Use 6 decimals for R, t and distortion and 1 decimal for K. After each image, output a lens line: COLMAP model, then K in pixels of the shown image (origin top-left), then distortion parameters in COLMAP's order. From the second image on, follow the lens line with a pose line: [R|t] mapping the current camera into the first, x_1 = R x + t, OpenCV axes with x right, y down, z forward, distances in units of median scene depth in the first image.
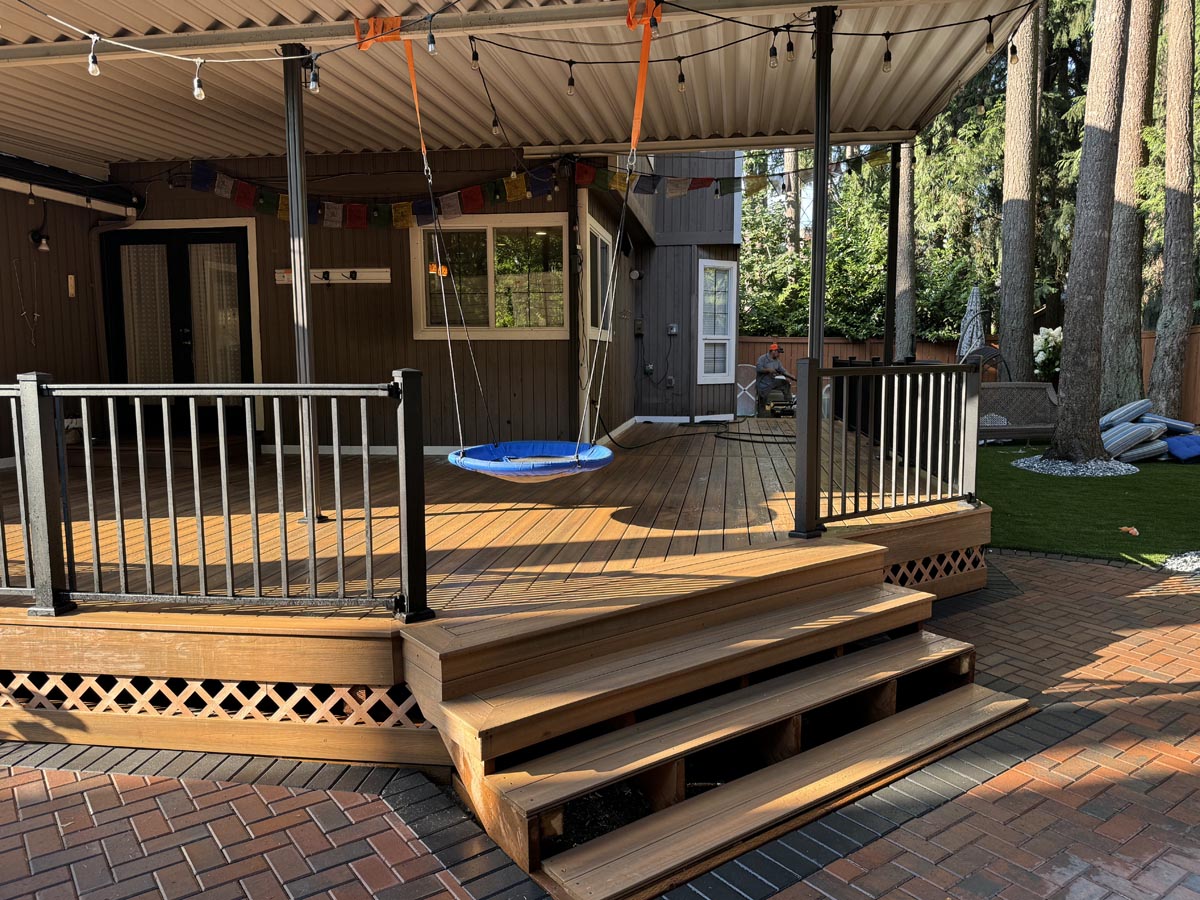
lens RADIAL K [[892.1, 0, 600.0], [0, 892.1, 450.0], [0, 0, 1]] dist [0.081355, -0.086051]
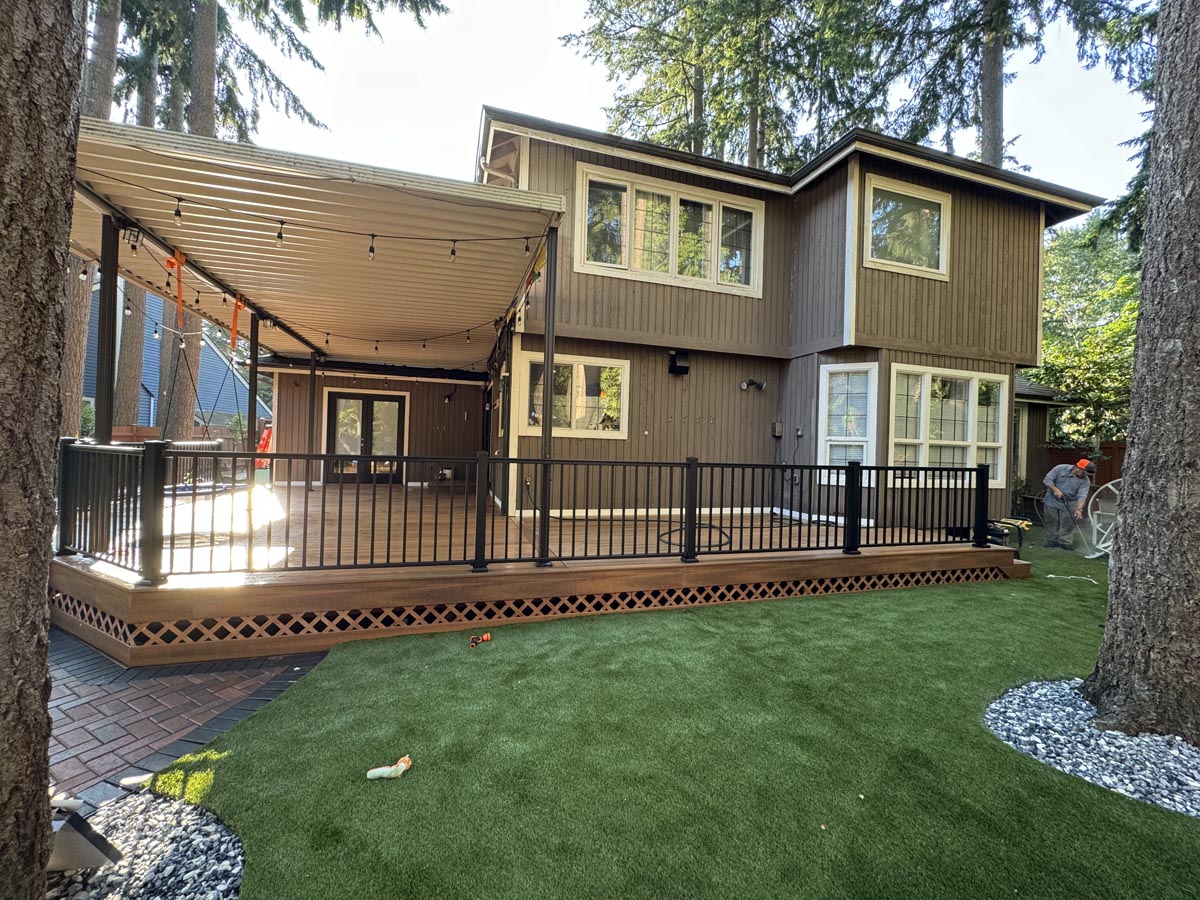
lens RADIAL K [[483.0, 0, 600.0], [0, 483.0, 450.0], [0, 0, 1]] dist [-0.002171, -0.000088]
pose [[0.438019, 0.022486, -0.898684, 0.737126], [-0.122485, 0.991857, -0.034882, -0.089798], [0.890582, 0.125355, 0.437207, 0.768428]]
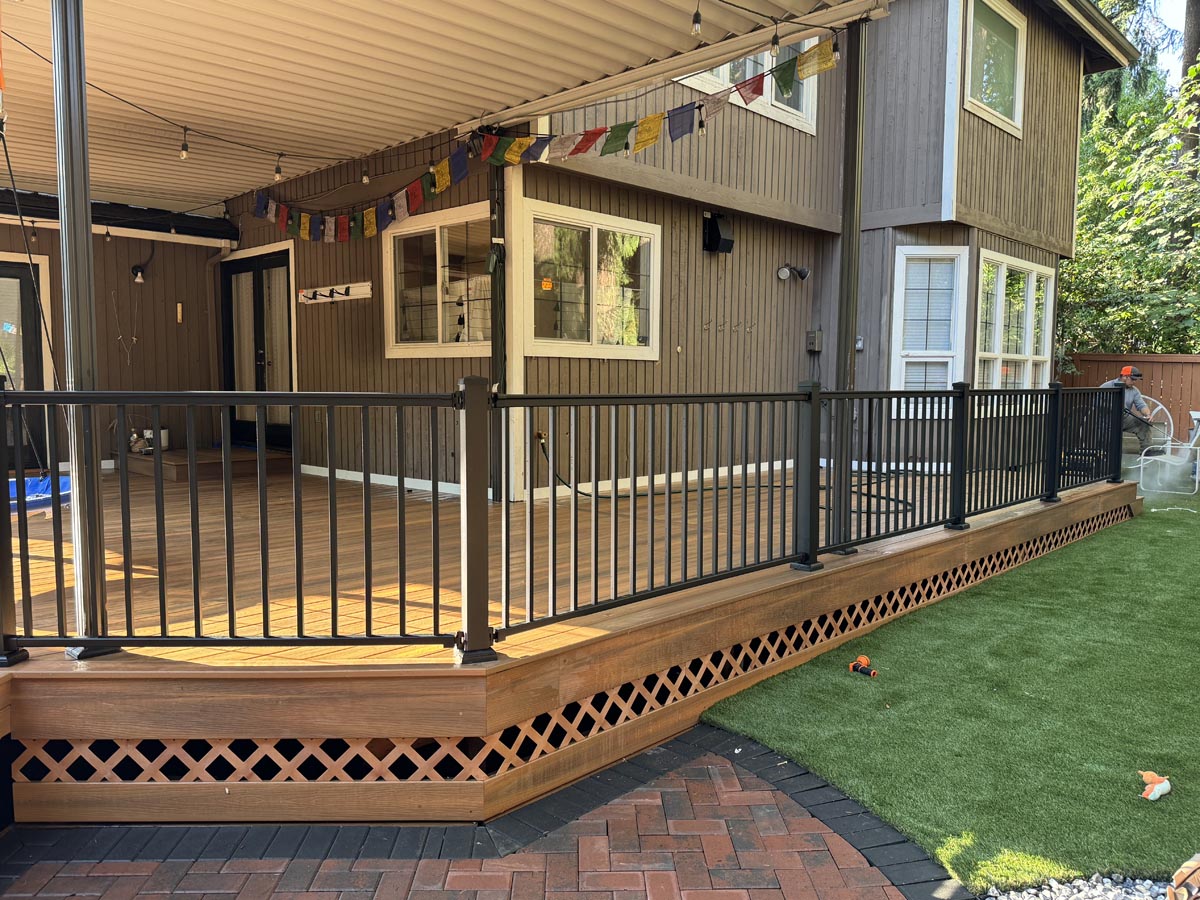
lens RADIAL K [[892.1, 0, 600.0], [0, 892.1, 450.0], [0, 0, 1]] dist [0.081355, -0.086051]
pose [[0.815745, 0.054056, -0.575880, 0.499796], [-0.067056, 0.997748, -0.001330, -0.043515], [0.574512, 0.039701, 0.817533, 0.383942]]
